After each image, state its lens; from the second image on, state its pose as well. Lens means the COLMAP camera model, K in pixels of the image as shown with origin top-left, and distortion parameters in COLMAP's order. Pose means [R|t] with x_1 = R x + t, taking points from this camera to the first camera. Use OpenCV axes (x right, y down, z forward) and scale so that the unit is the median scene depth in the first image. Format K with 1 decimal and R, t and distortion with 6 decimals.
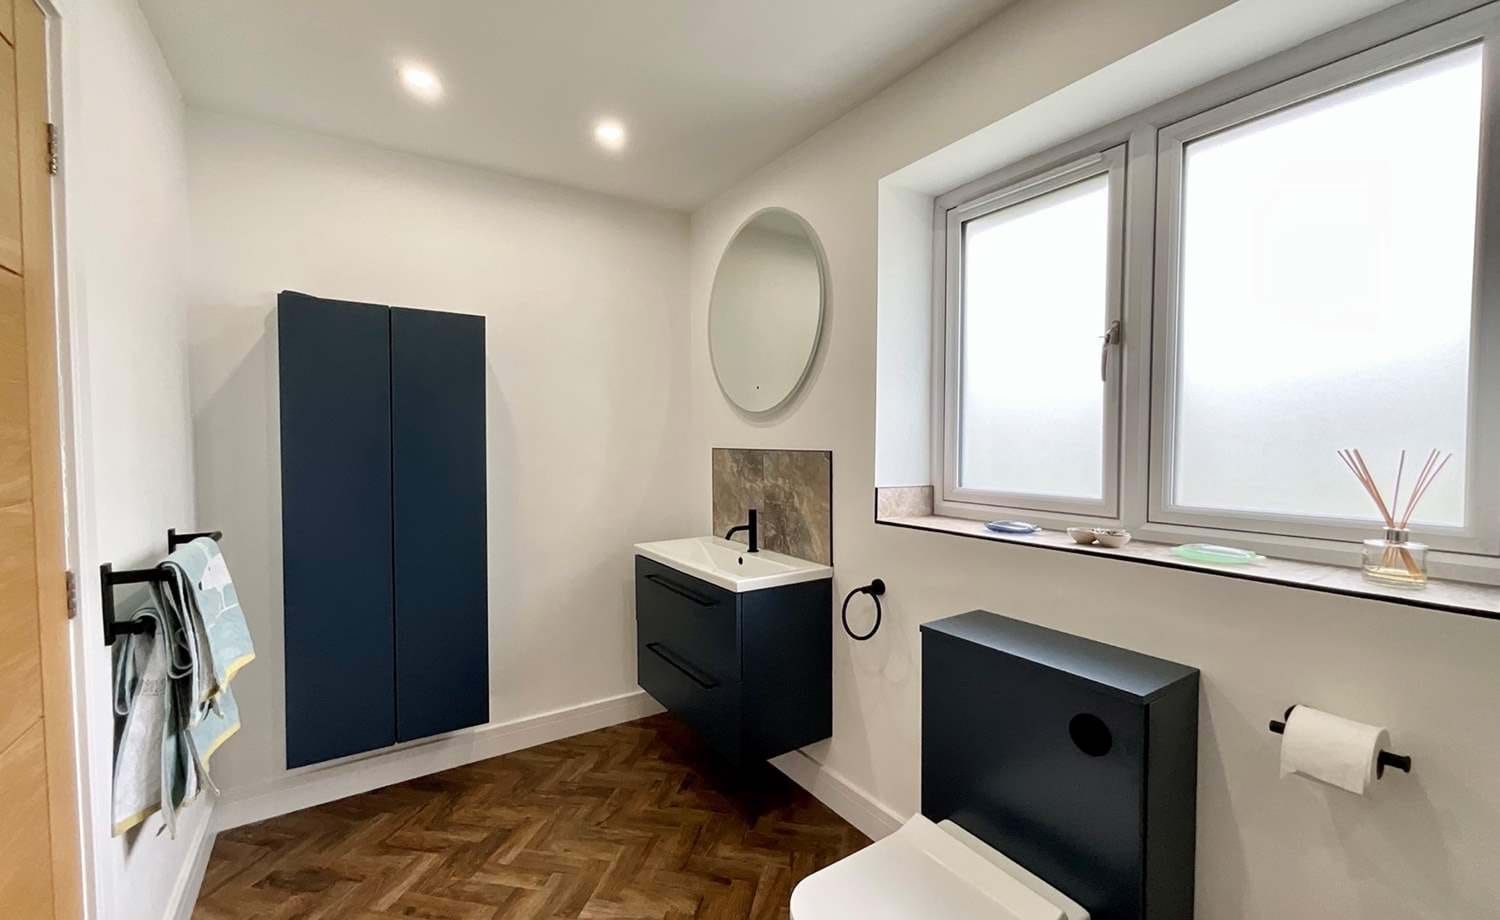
lens RADIAL K [[608.7, 0, 748.1], [0, 608.7, 463.3], [0, 0, 1]] dist [-0.001996, 0.000857]
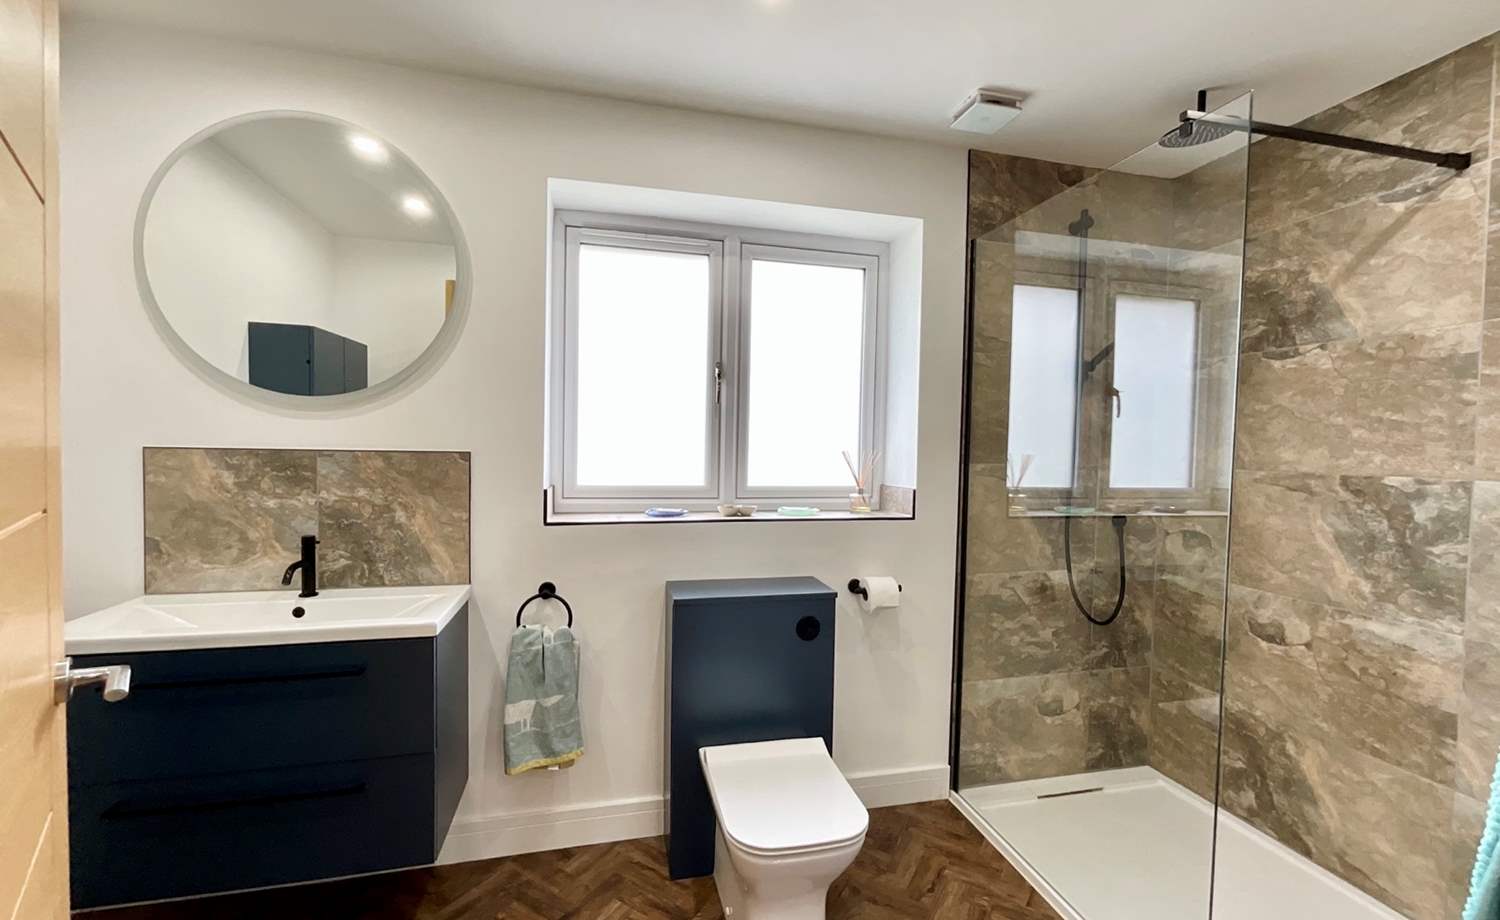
lens RADIAL K [[608.7, 0, 748.1], [0, 608.7, 463.3], [0, 0, 1]] dist [-0.001996, 0.000857]
pose [[0.337399, -0.021690, 0.941112, -0.500032], [0.018448, 0.999695, 0.016426, -0.009839], [-0.941181, 0.011819, 0.337696, 0.299758]]
